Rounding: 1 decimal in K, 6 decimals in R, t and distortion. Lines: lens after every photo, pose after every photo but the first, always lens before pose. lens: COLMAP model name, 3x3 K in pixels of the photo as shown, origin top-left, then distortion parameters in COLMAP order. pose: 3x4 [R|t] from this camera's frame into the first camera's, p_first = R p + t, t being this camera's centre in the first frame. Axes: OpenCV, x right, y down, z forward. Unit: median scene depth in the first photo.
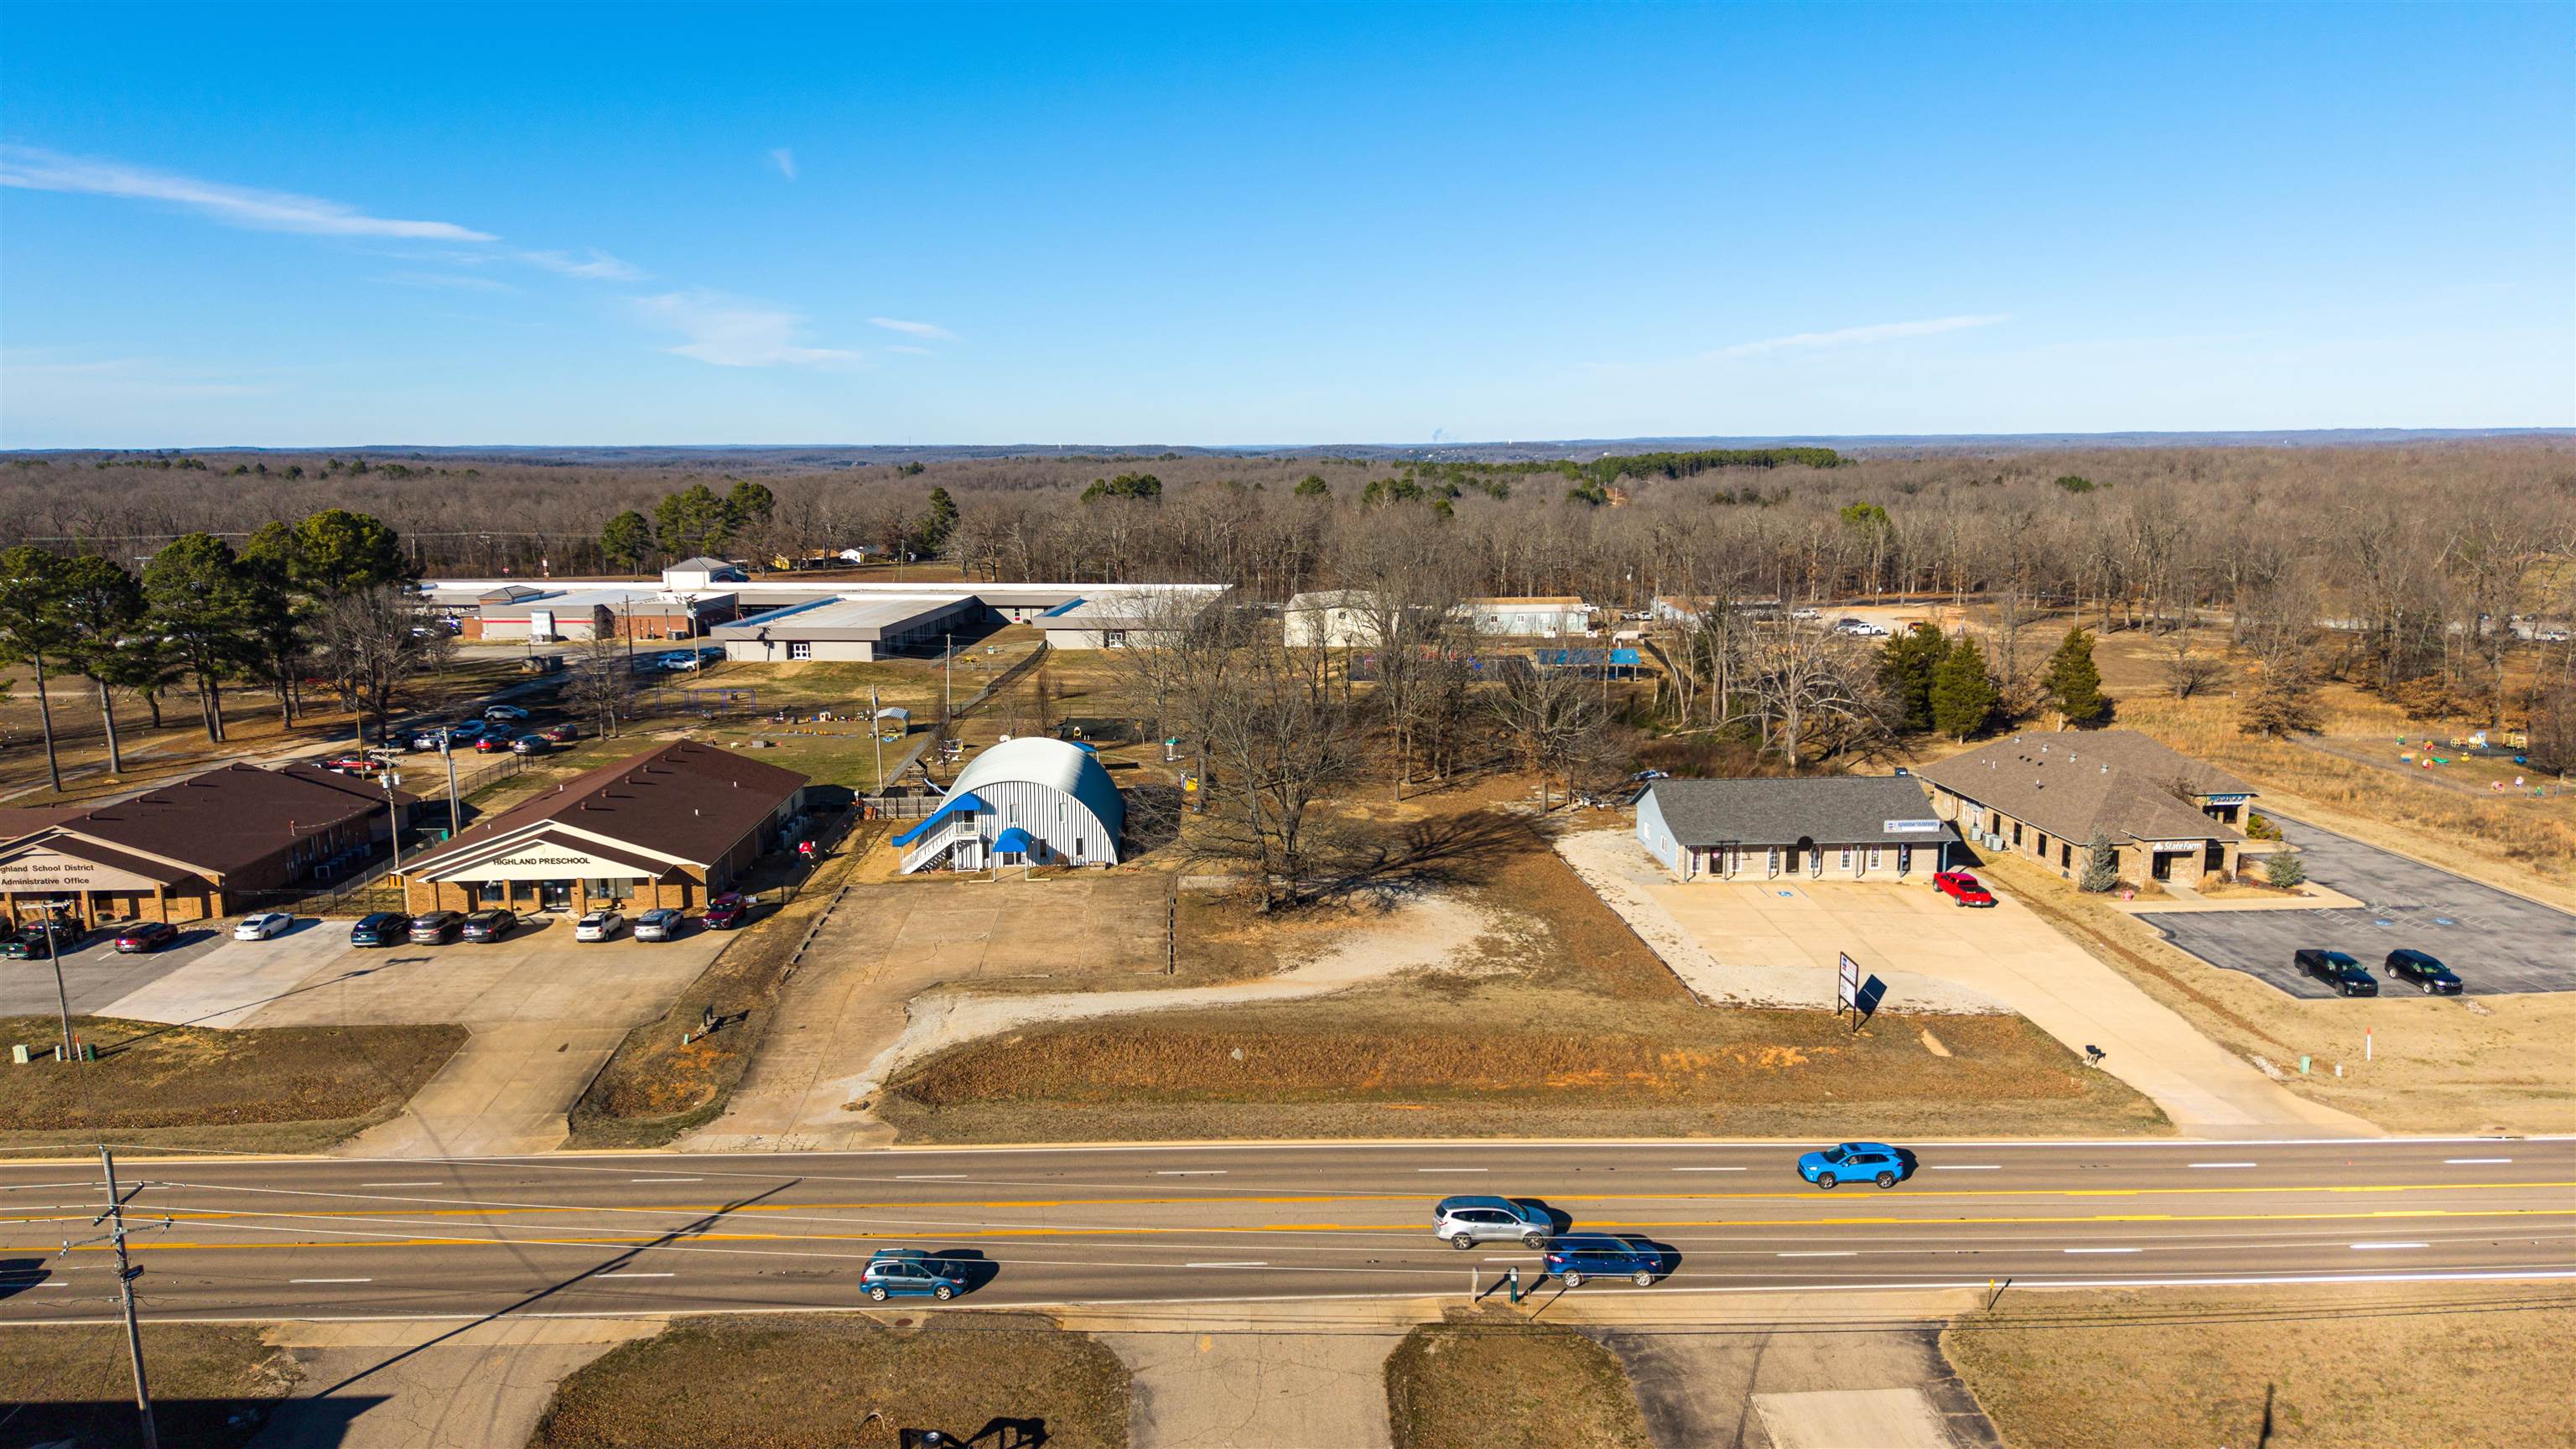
lens RADIAL K [[1724.8, 0, 1288.0], [0, 1724.8, 724.5], [0, 0, 1]] dist [0.037289, -0.051307]
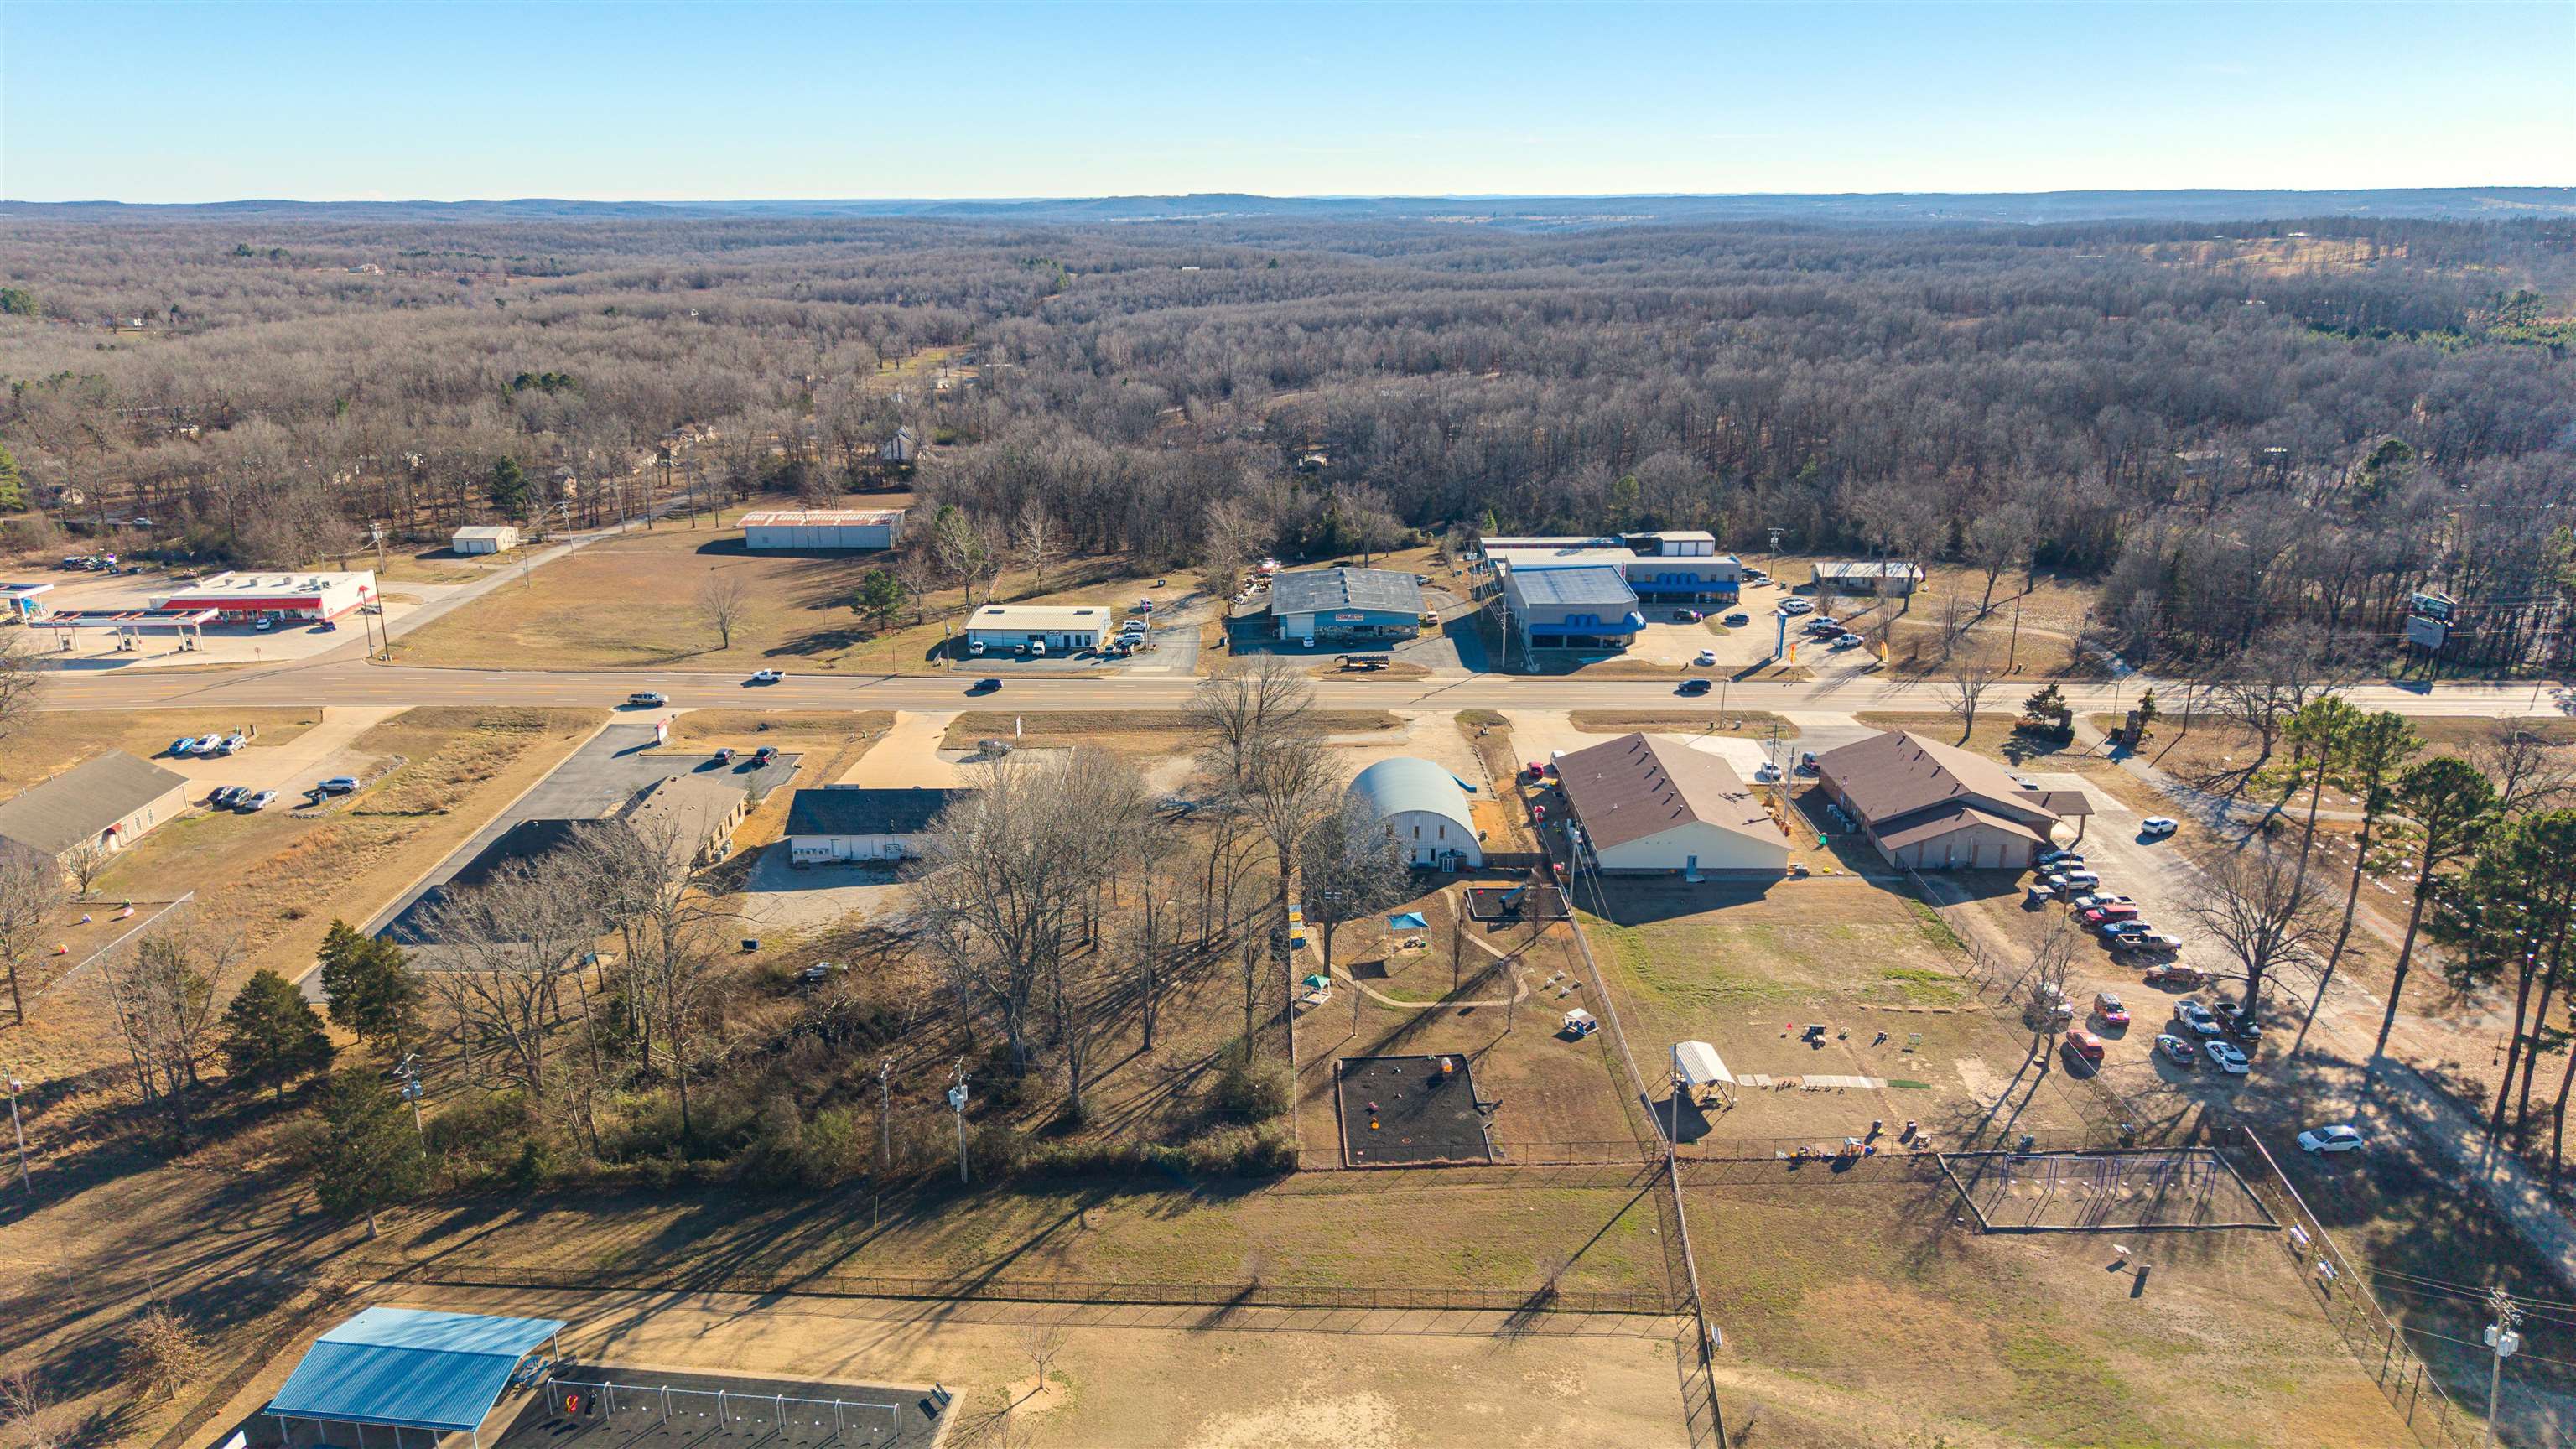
lens RADIAL K [[1724.8, 0, 1288.0], [0, 1724.8, 724.5], [0, 0, 1]] dist [0.037289, -0.051307]
pose [[-0.998682, -0.005140, 0.051070, -0.160401], [0.018067, 0.896096, 0.443493, -0.847478], [-0.048043, 0.443831, -0.894822, 2.915306]]
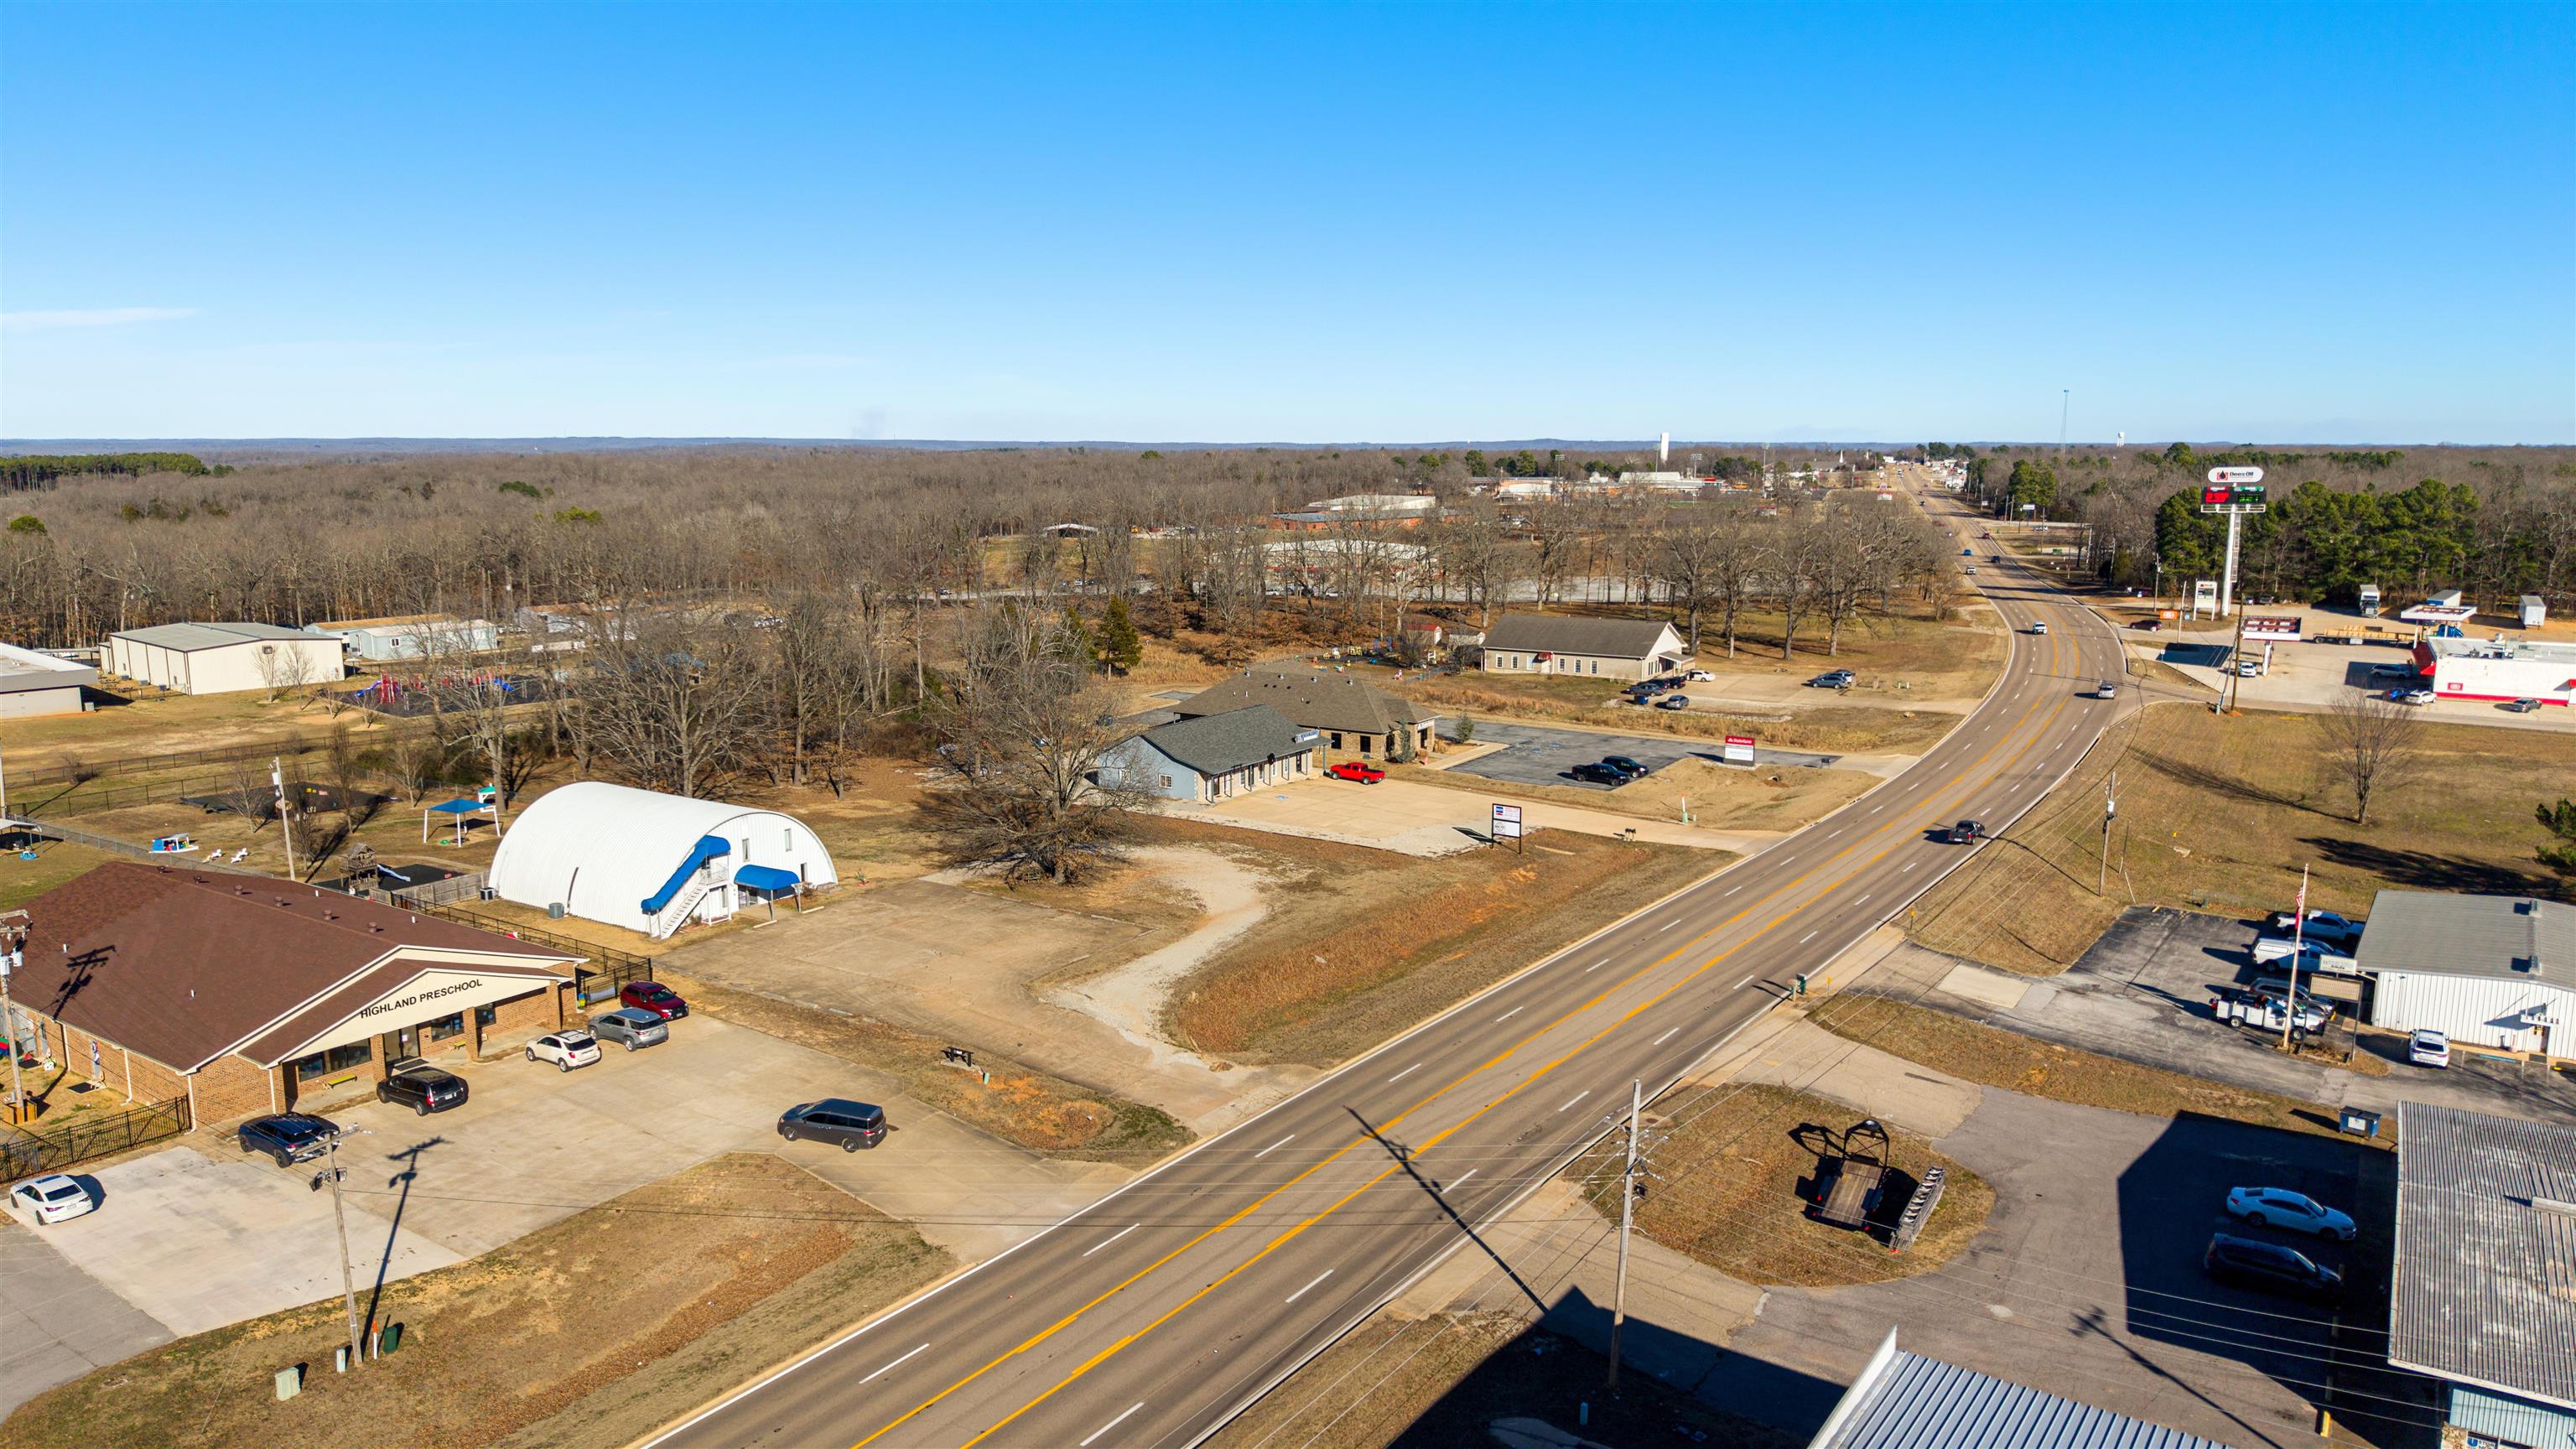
lens RADIAL K [[1724.8, 0, 1288.0], [0, 1724.8, 724.5], [0, 0, 1]] dist [0.037289, -0.051307]
pose [[0.594387, -0.123478, 0.794643, -0.857210], [0.126390, 0.990205, 0.059328, -0.037363], [-0.794185, 0.065171, 0.604171, 0.258107]]
